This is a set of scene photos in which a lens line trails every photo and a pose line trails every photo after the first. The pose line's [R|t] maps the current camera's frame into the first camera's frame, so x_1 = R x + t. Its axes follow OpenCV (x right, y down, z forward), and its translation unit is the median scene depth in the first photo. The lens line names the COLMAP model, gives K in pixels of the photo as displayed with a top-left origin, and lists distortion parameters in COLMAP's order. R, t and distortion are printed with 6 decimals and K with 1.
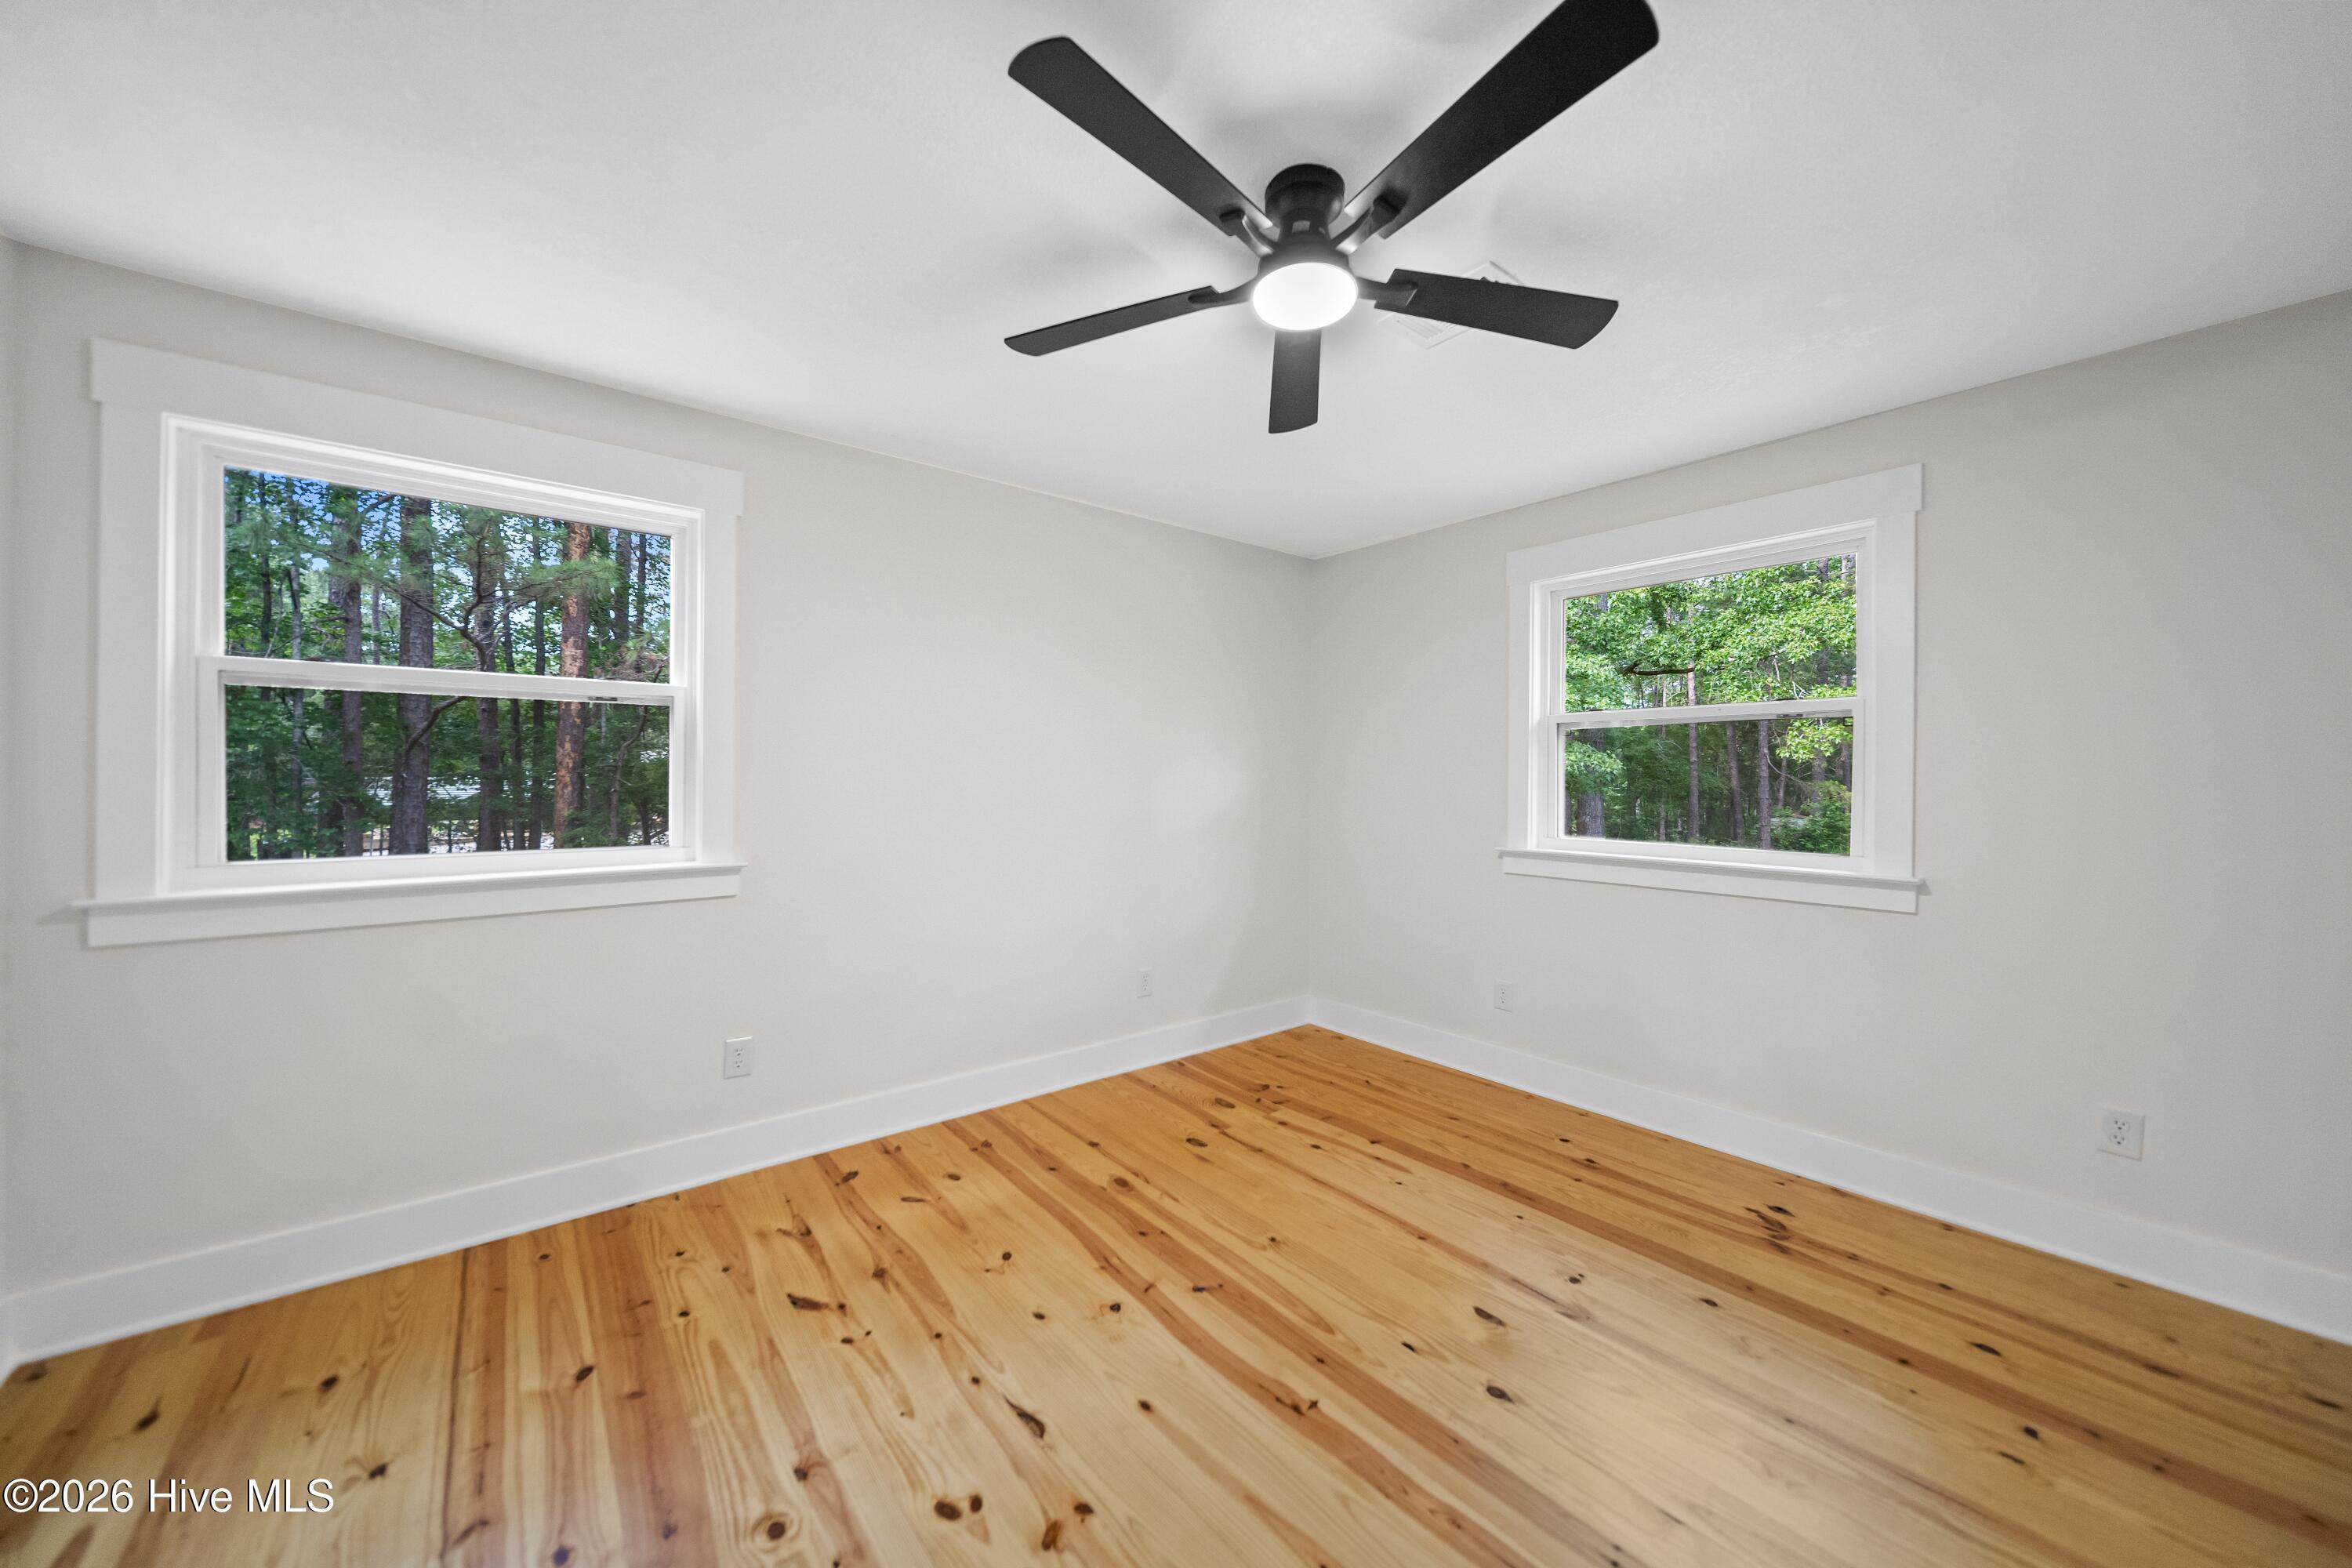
lens RADIAL K [[827.5, 0, 1164.8], [0, 827.5, 785.7], [0, 0, 1]] dist [-0.000996, -0.000107]
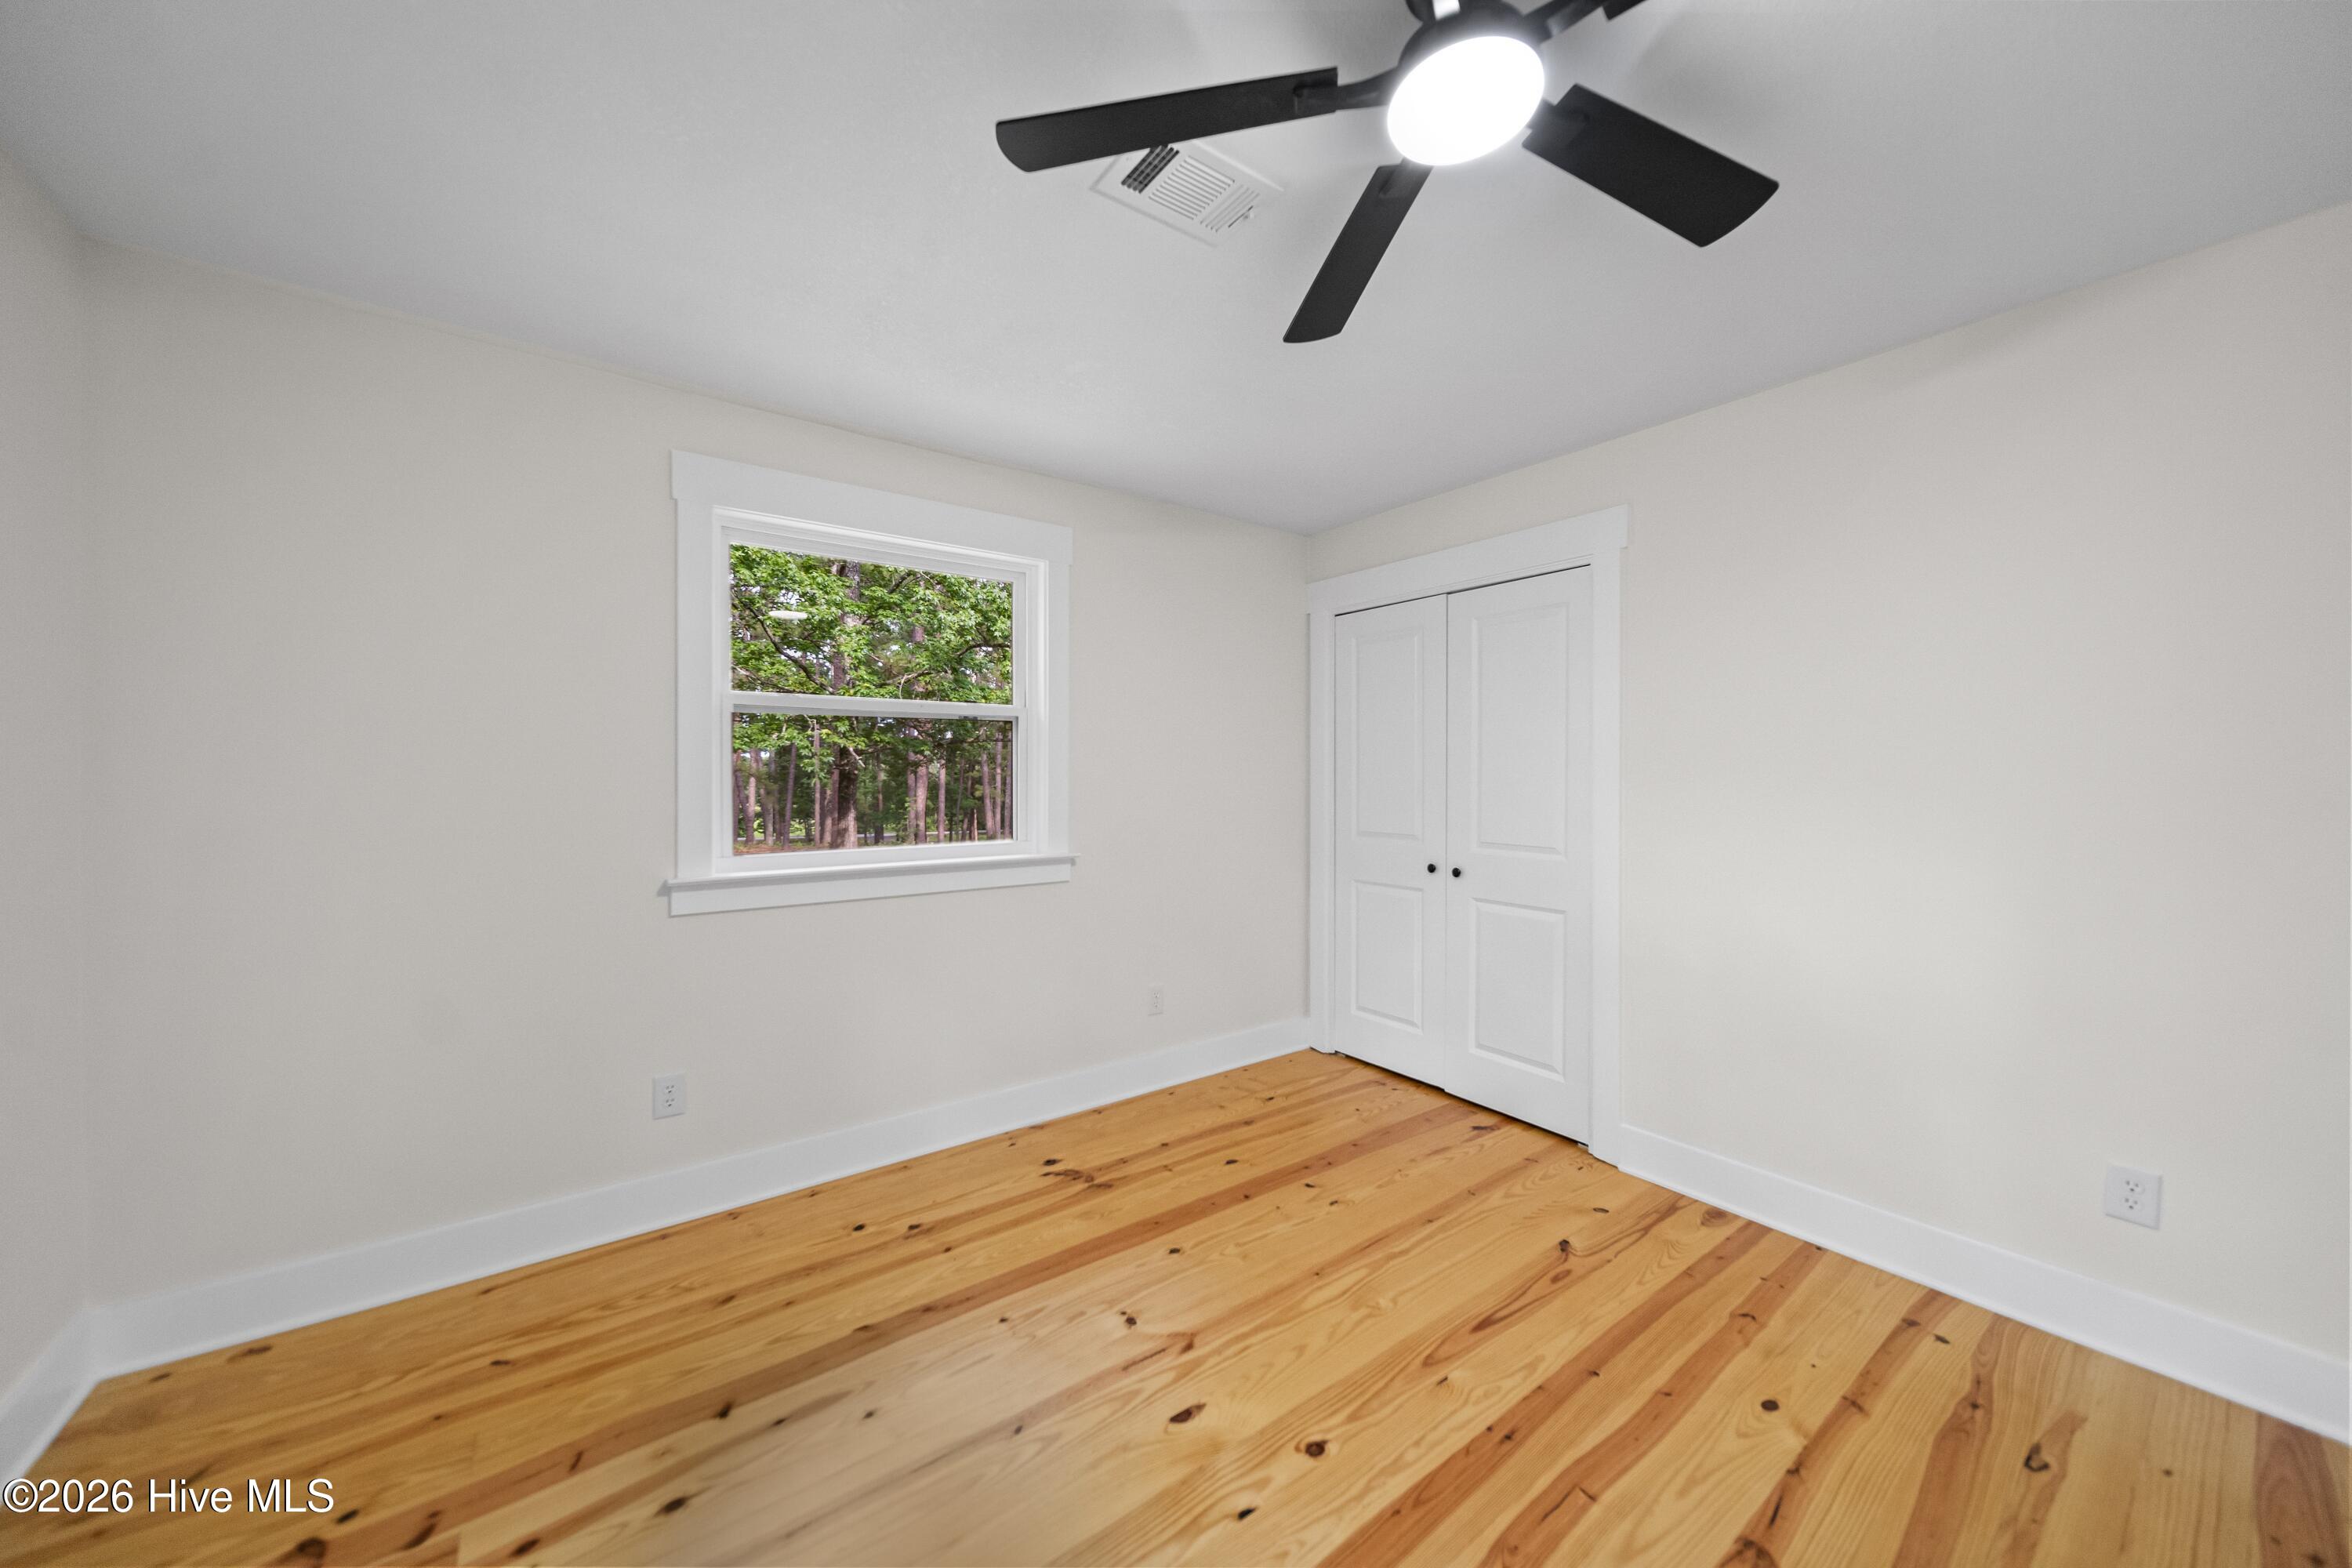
lens RADIAL K [[827.5, 0, 1164.8], [0, 827.5, 785.7], [0, 0, 1]] dist [-0.000996, -0.000107]
pose [[0.047217, -0.015733, 0.998761, -0.319938], [0.016562, 0.999751, 0.014966, -0.008049], [-0.998747, 0.015834, 0.047466, 0.705929]]
